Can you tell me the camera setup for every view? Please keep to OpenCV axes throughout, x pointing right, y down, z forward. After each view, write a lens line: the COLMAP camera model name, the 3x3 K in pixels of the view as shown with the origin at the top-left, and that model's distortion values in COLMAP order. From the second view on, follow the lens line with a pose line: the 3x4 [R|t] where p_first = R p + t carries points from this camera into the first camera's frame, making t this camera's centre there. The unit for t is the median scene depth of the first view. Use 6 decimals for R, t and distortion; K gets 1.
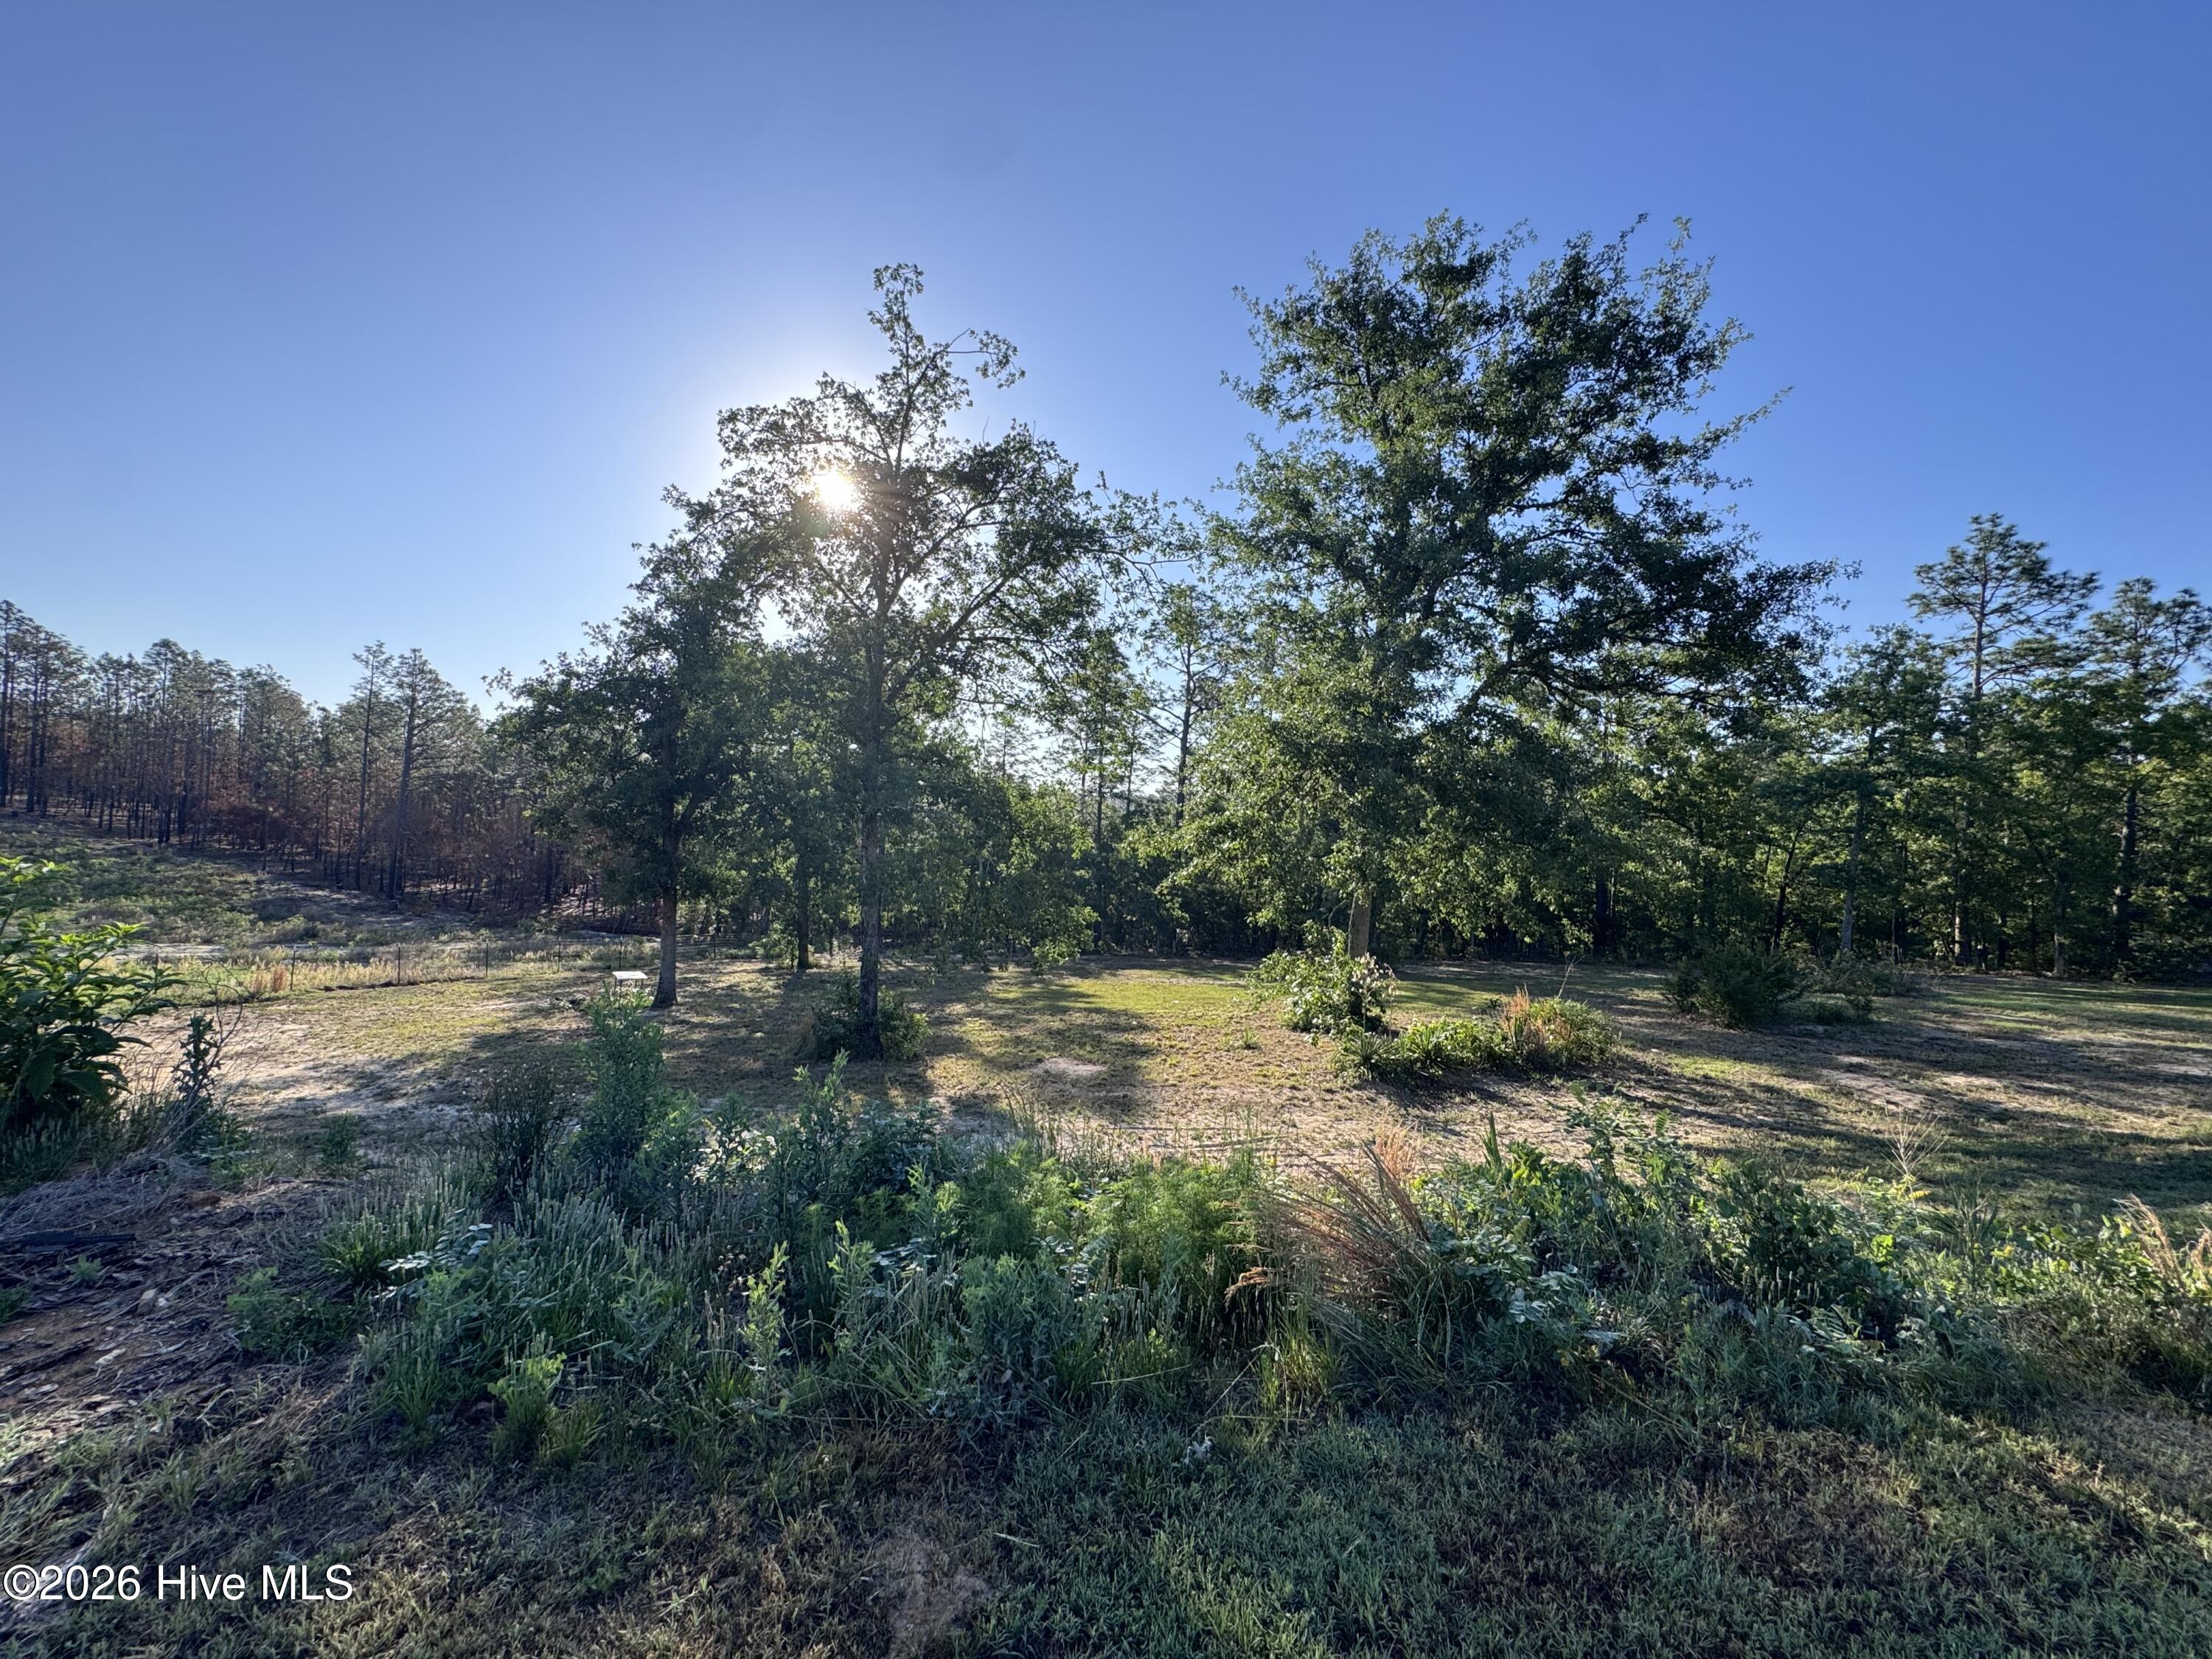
lens RADIAL K [[879.1, 0, 1091.0], [0, 879.1, 830.7], [0, 0, 1]] dist [-0.002789, 0.000107]
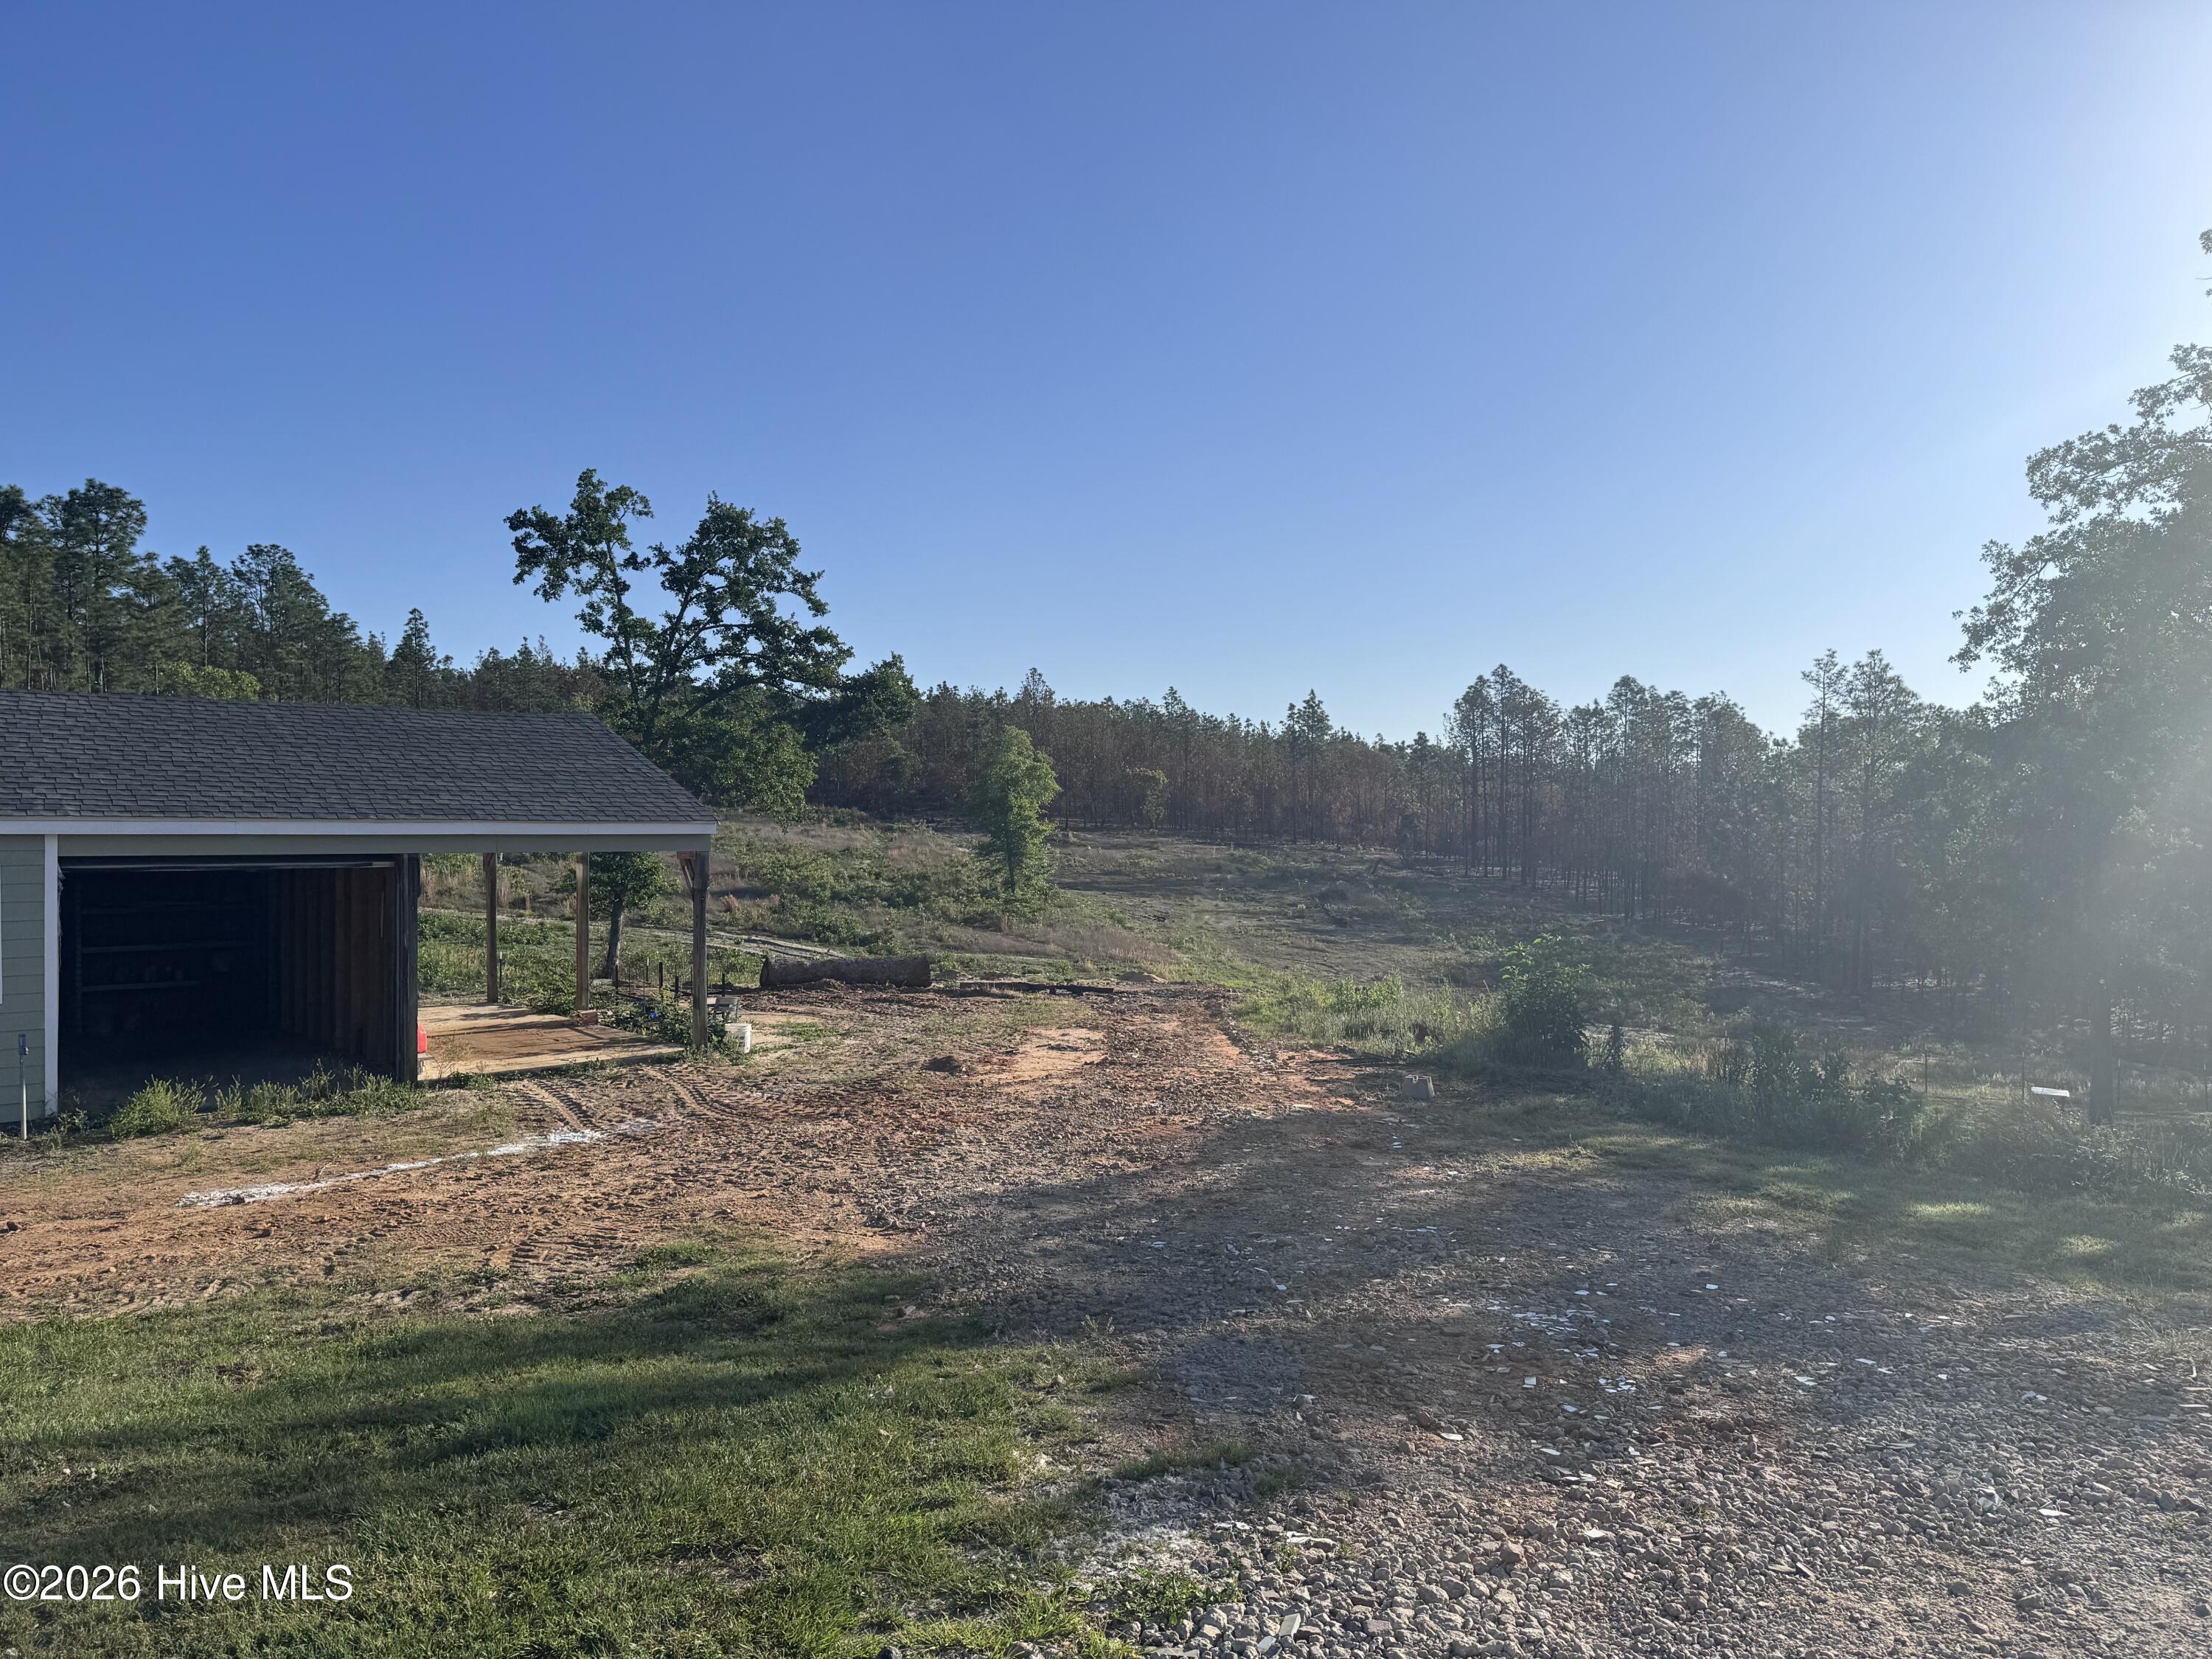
lens RADIAL K [[1518.6, 0, 1112.8], [0, 1518.6, 834.7], [0, 0, 1]] dist [0.044241, -0.067946]
pose [[0.415732, -0.049280, -0.908151, 0.099631], [0.012189, 0.998743, -0.048616, -0.001869], [0.909405, 0.009142, 0.415810, -0.088208]]
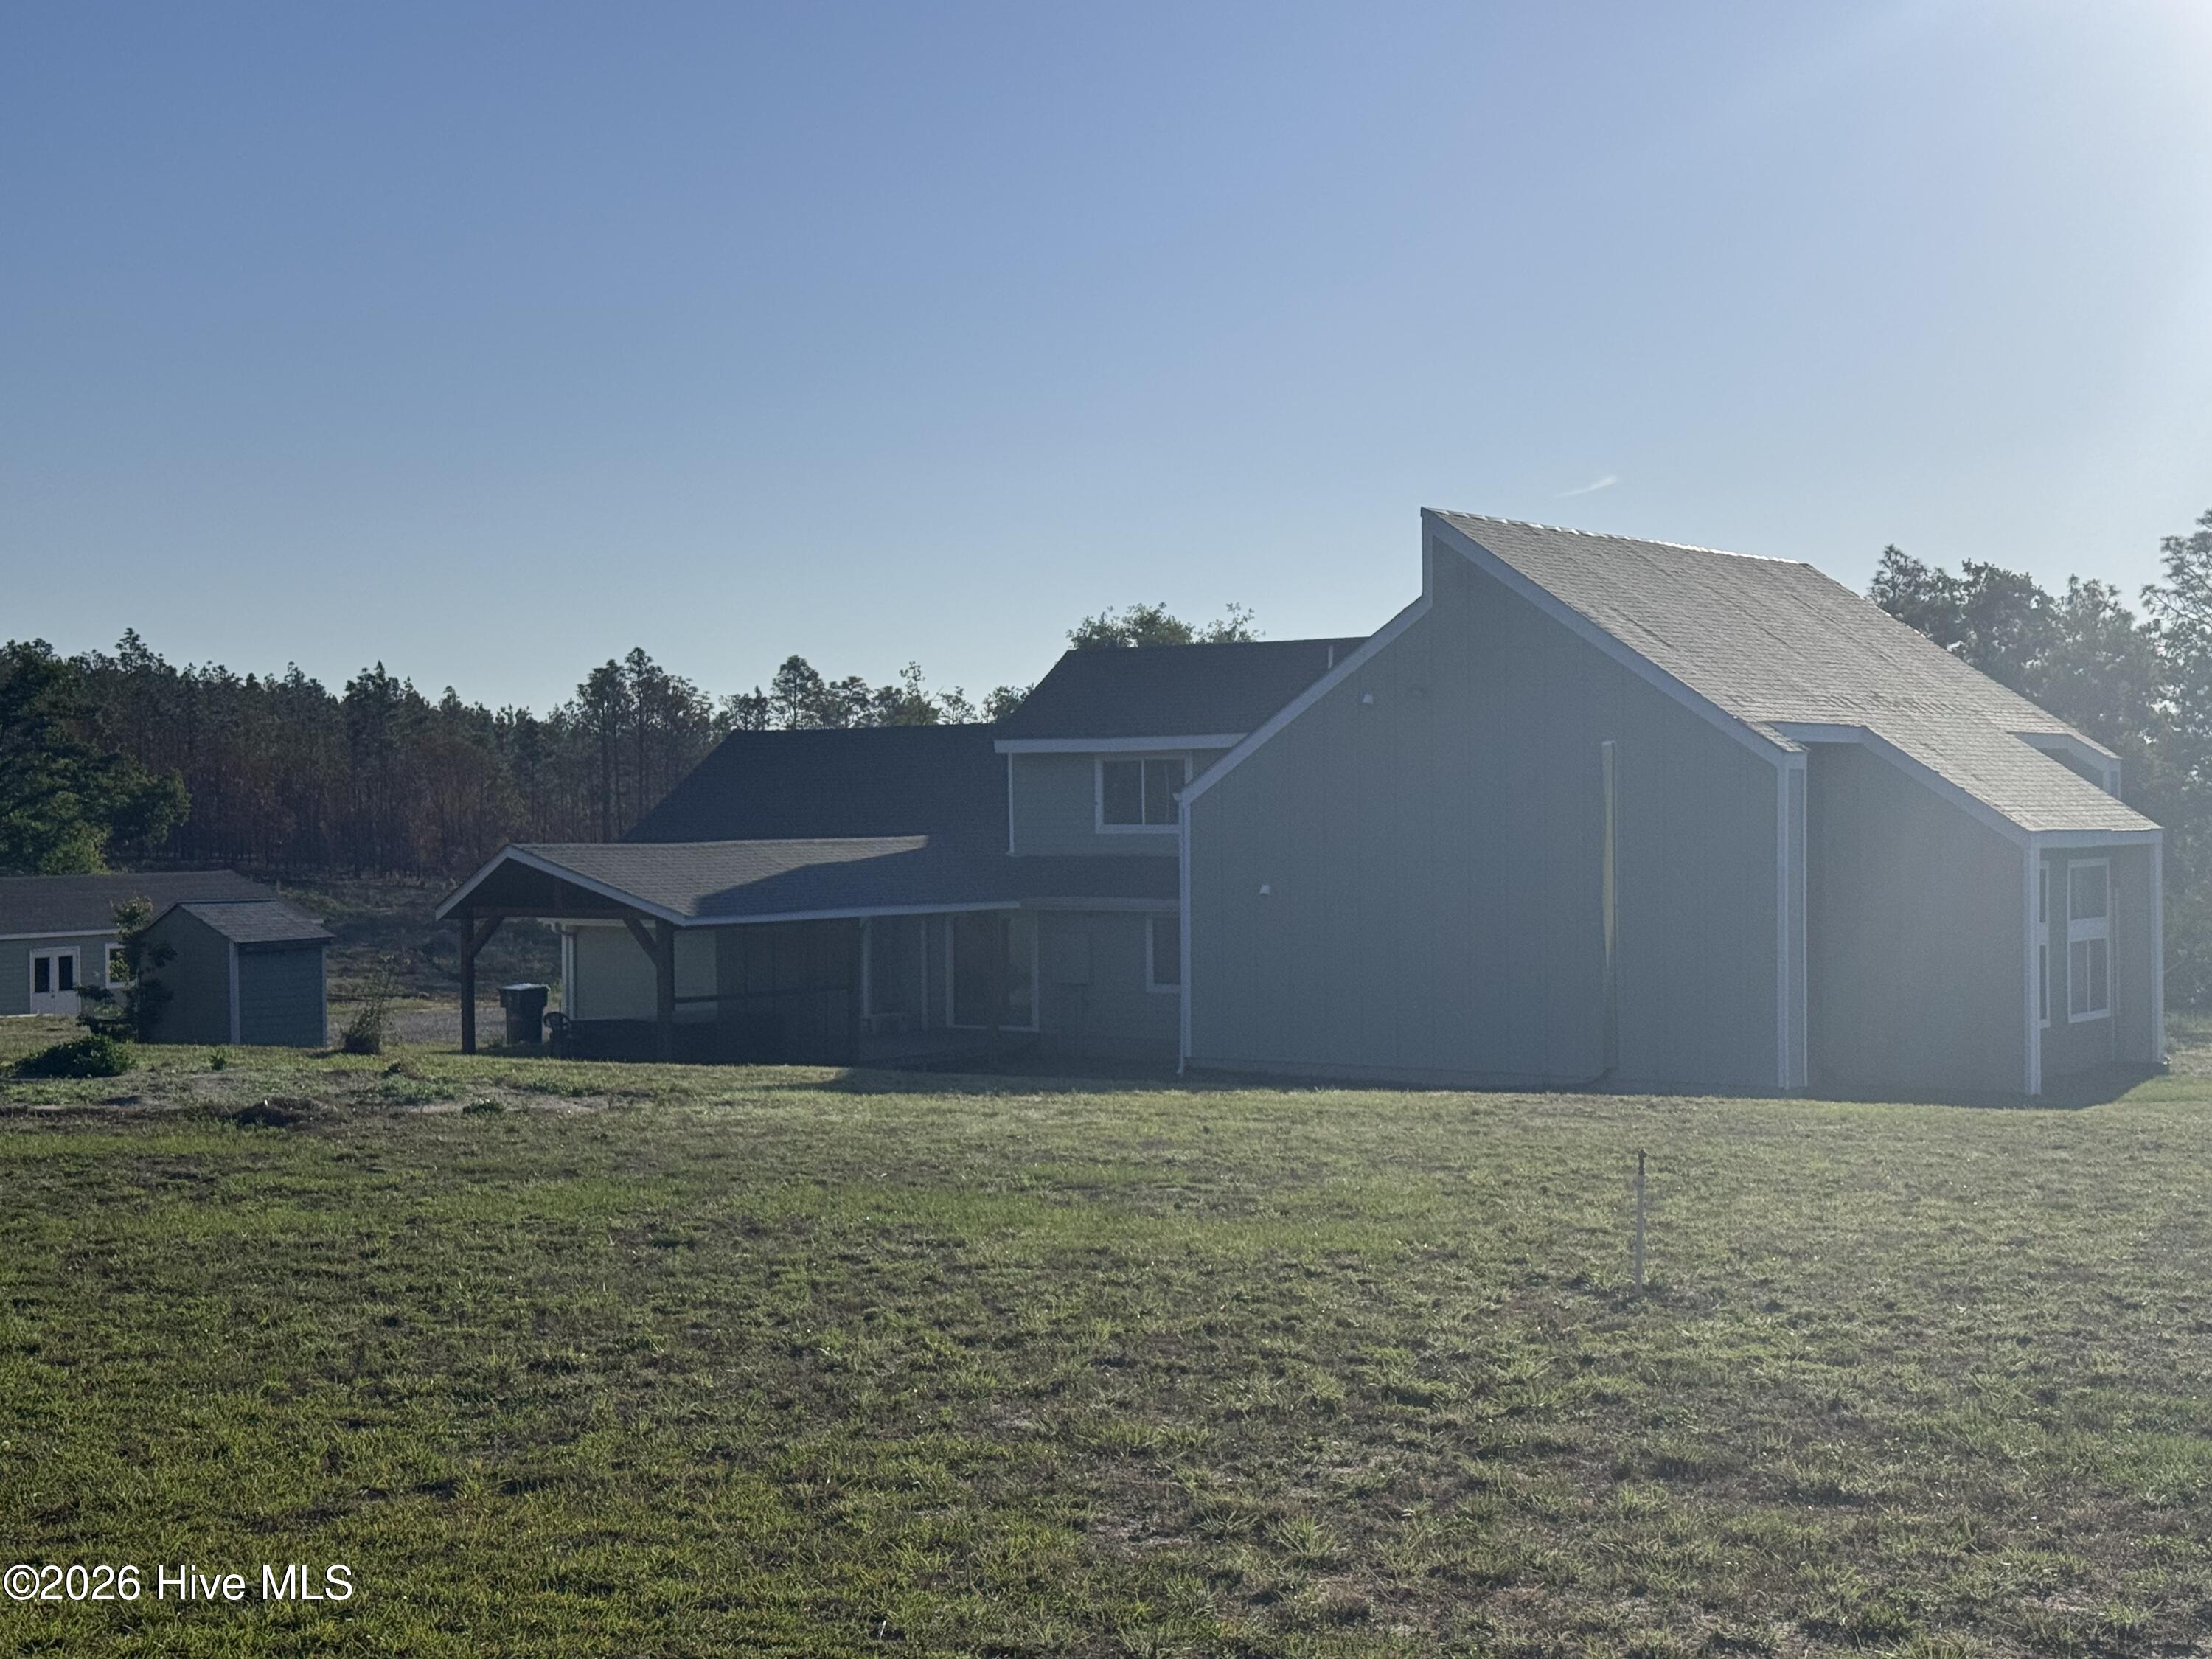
lens RADIAL K [[3148.1, 0, 1105.7], [0, 3148.1, 833.0], [0, 0, 1]] dist [0.161786, 0.000000]
pose [[0.731594, -0.051658, -0.679780, 1.122553], [0.039602, 0.998661, -0.033270, 0.002493], [0.680589, -0.002580, 0.732661, -0.899806]]
